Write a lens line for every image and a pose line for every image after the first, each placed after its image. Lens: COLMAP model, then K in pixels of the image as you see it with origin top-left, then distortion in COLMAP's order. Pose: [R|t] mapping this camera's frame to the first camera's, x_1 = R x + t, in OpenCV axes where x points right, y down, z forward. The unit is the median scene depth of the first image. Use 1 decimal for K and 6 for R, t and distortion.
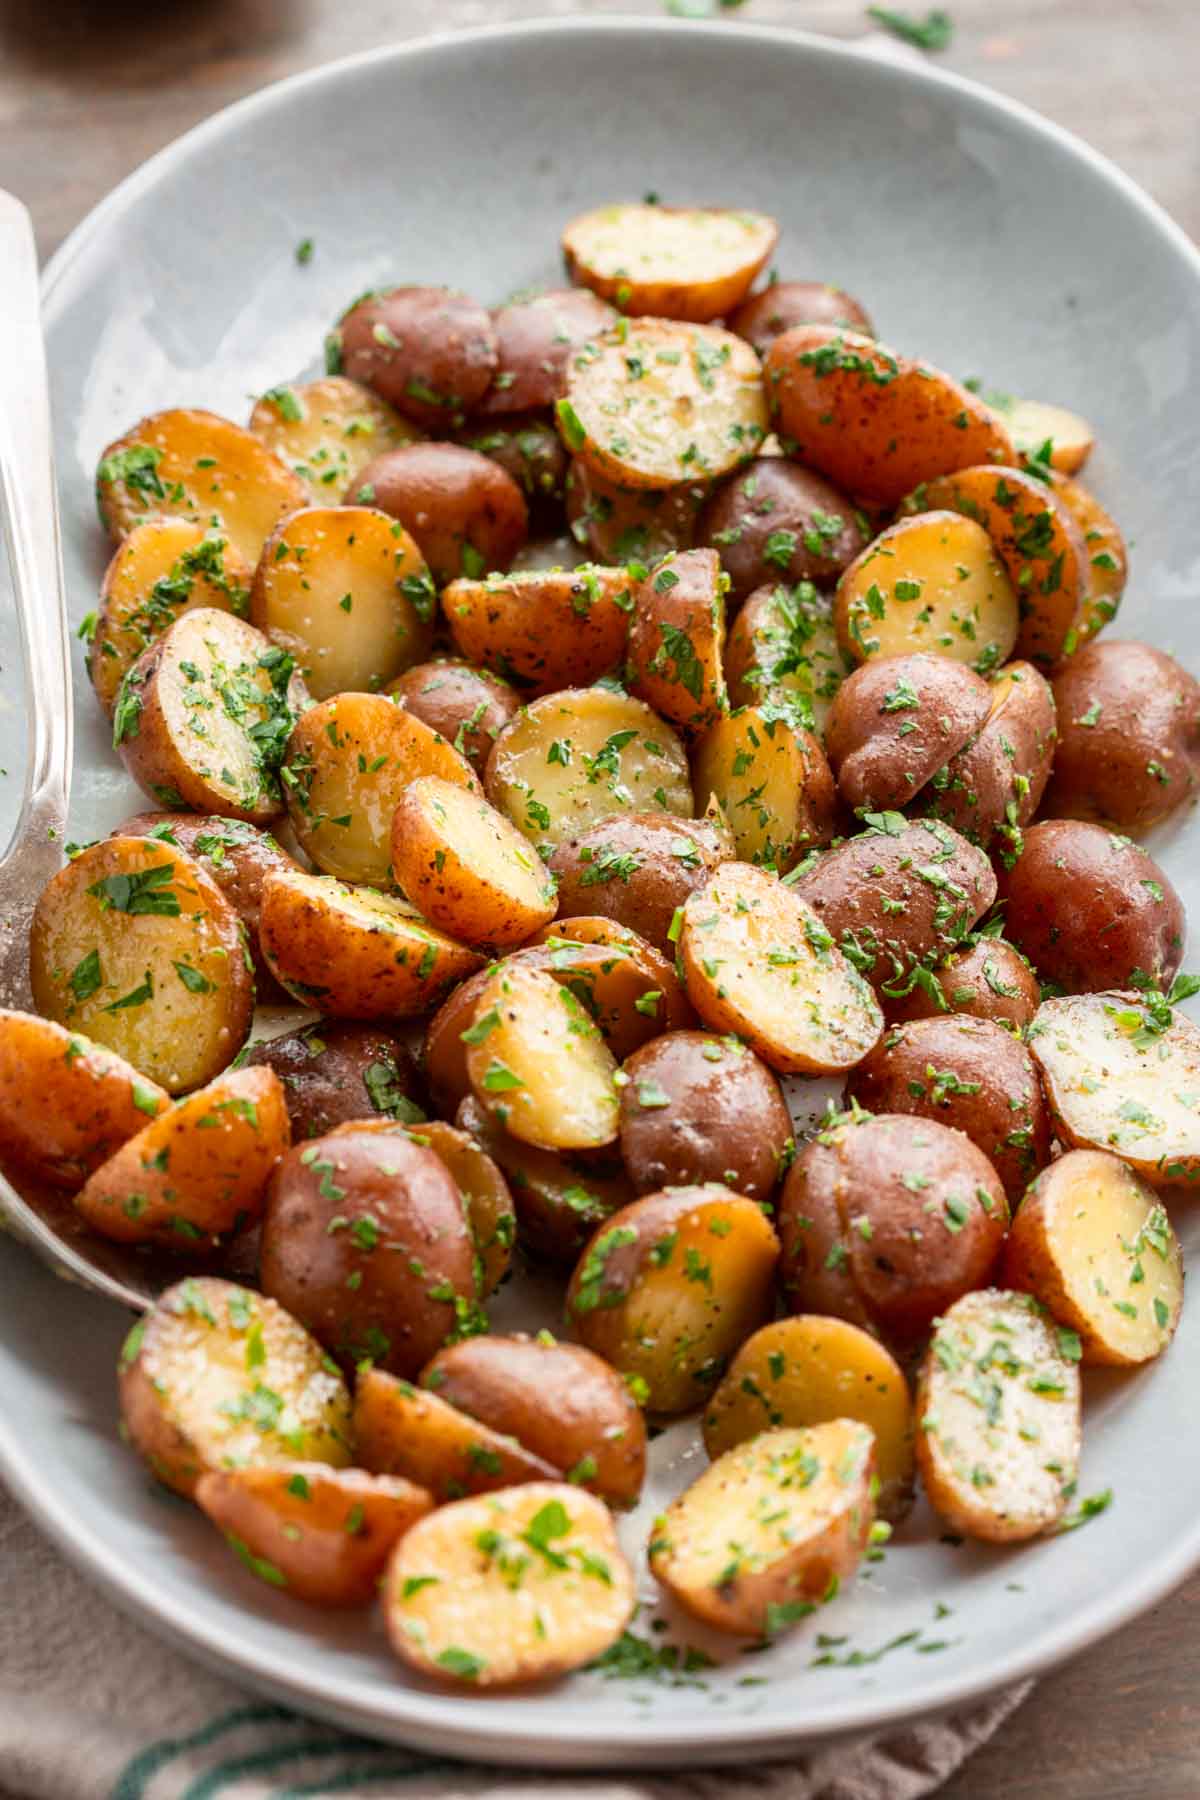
lens RADIAL K [[5063.2, 0, 600.0], [0, 5063.2, 900.0], [0, 0, 1]] dist [0.055781, 0.552725]
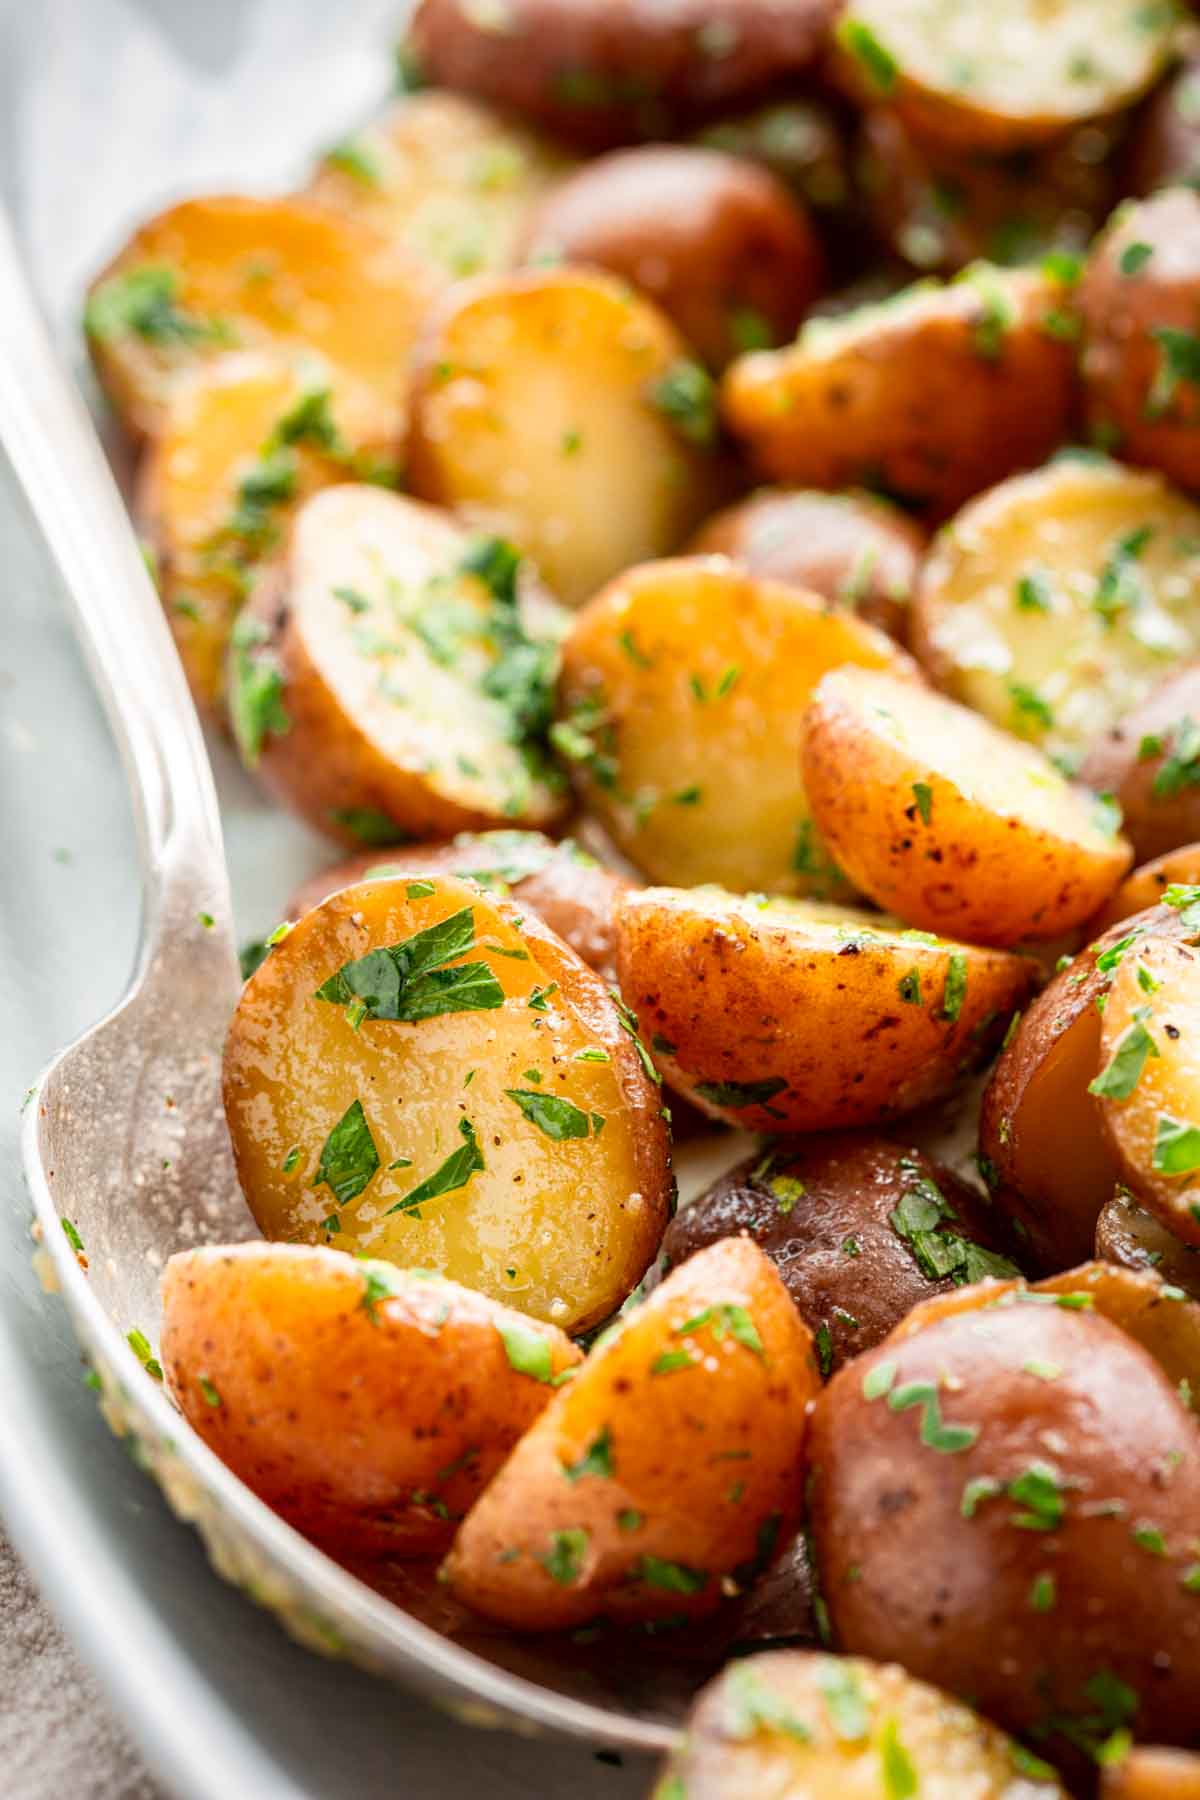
lens RADIAL K [[5747.6, 0, 600.0], [0, 5747.6, 900.0], [0, 0, 1]] dist [-0.150577, -2.136194]
pose [[0.972127, -0.229466, 0.048101, -0.097474], [0.231522, 0.971894, -0.042659, 0.020539], [-0.036960, 0.052606, 0.997931, 0.400330]]
